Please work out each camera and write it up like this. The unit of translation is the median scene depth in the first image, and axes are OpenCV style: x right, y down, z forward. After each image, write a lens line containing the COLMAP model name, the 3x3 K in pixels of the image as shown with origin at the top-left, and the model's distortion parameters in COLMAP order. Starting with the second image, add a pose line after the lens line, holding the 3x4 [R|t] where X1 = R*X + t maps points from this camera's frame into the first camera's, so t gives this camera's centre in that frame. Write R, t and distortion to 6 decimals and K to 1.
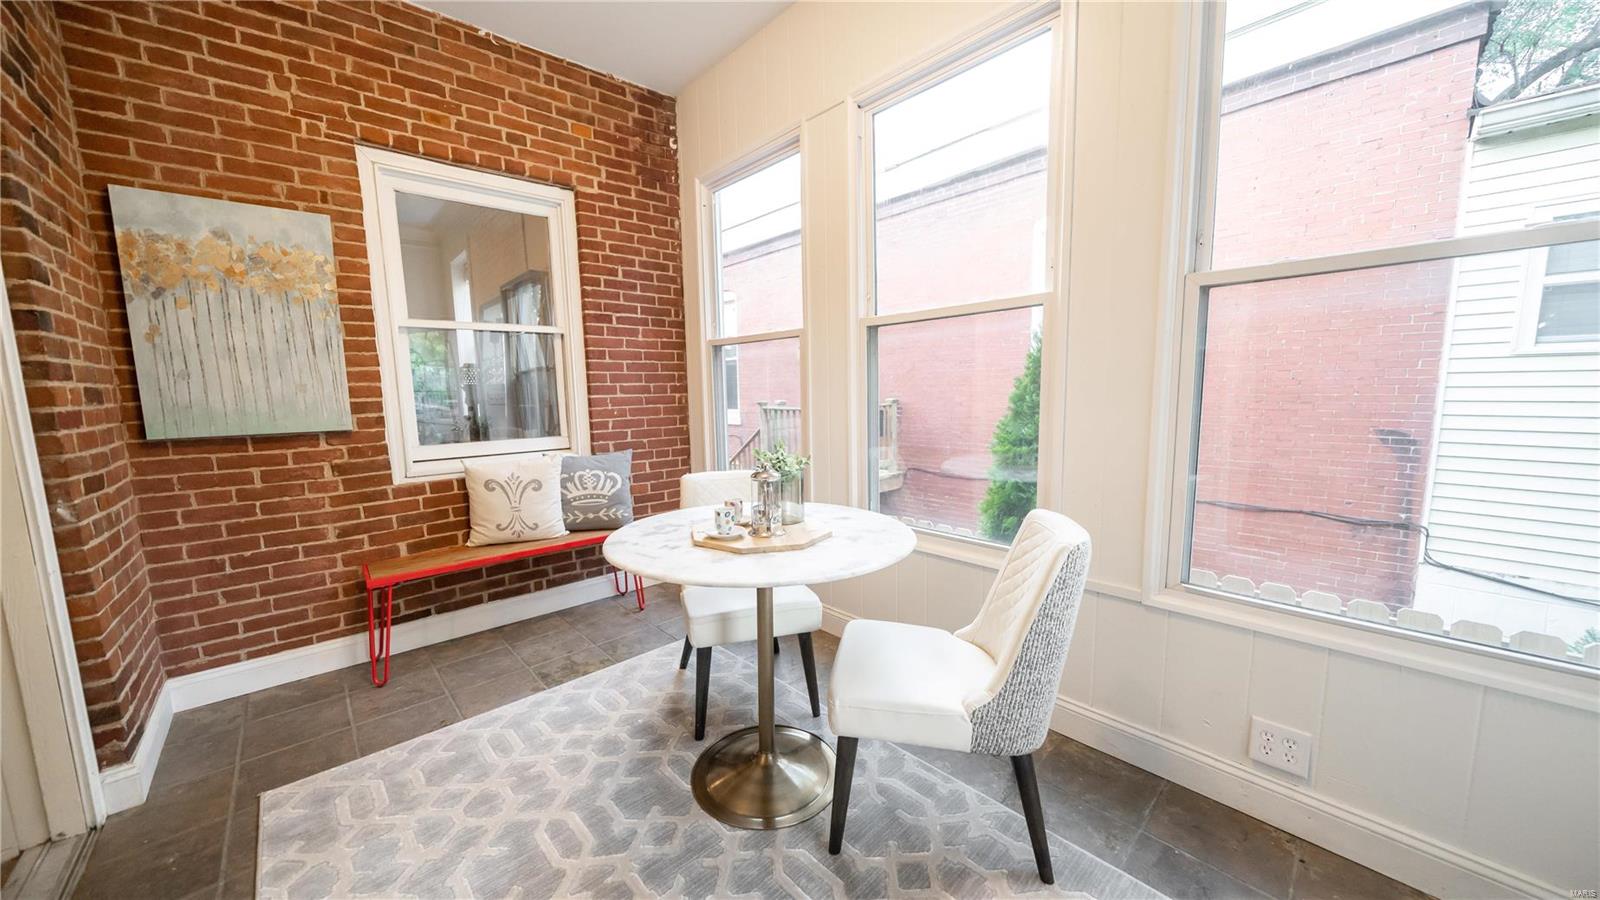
lens RADIAL K [[559.6, 0, 800.0], [0, 559.6, 450.0], [0, 0, 1]] dist [-0.006706, 0.000072]
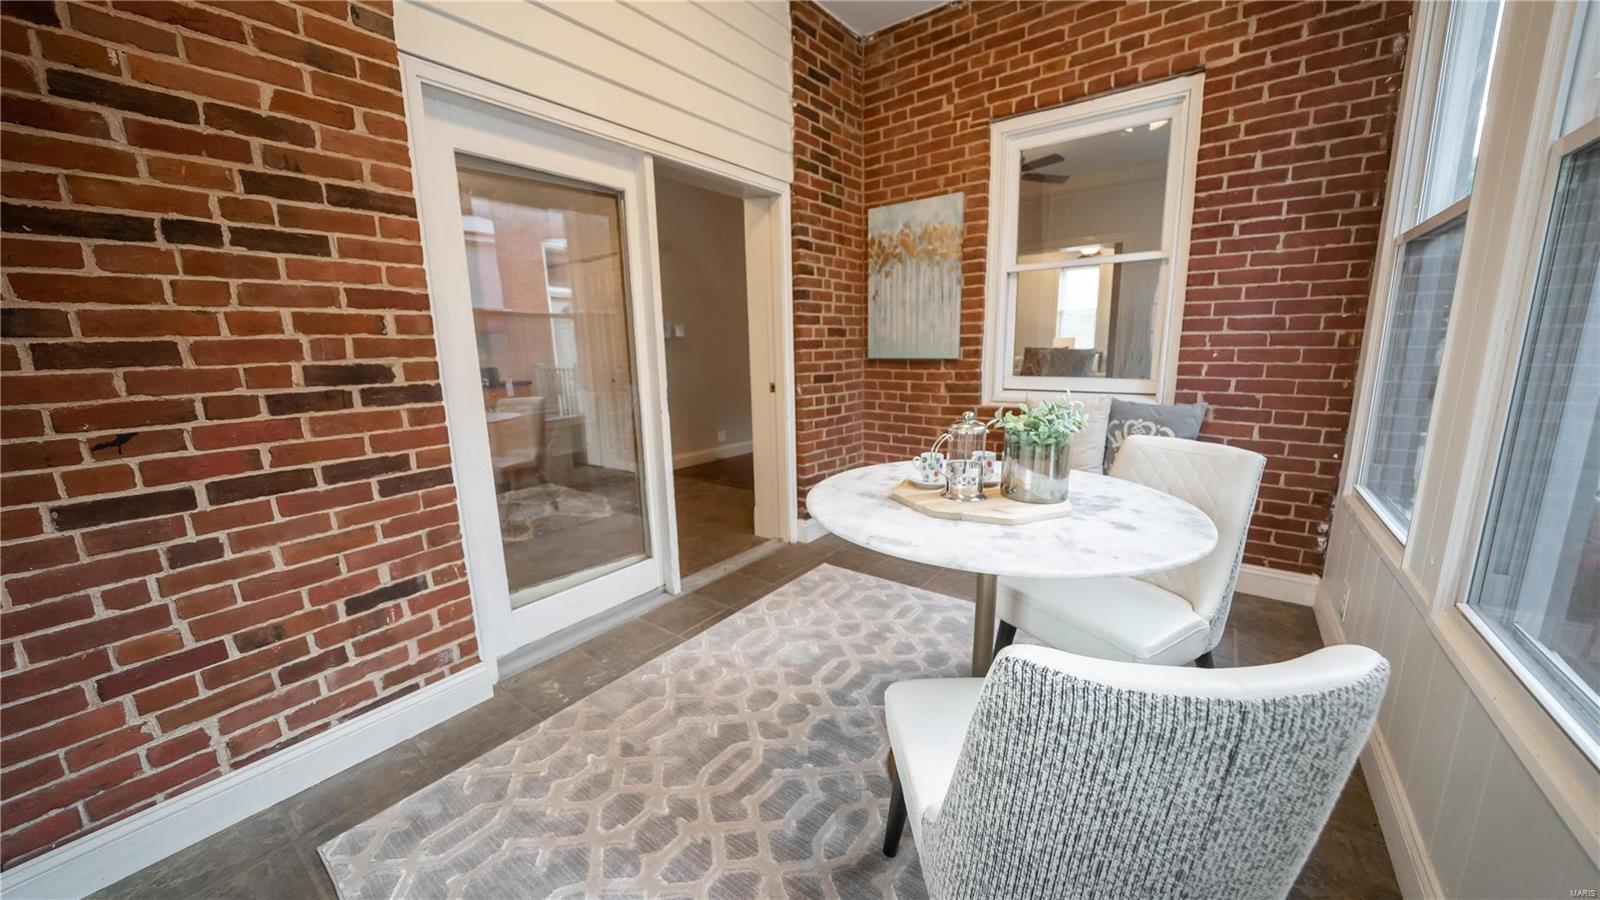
lens RADIAL K [[559.6, 0, 800.0], [0, 559.6, 450.0], [0, 0, 1]] dist [-0.006706, 0.000072]
pose [[0.184420, 0.198135, -0.962669, 0.438760], [-0.096082, 0.978412, 0.182968, -0.030452], [0.978140, 0.058752, 0.199476, 0.376600]]
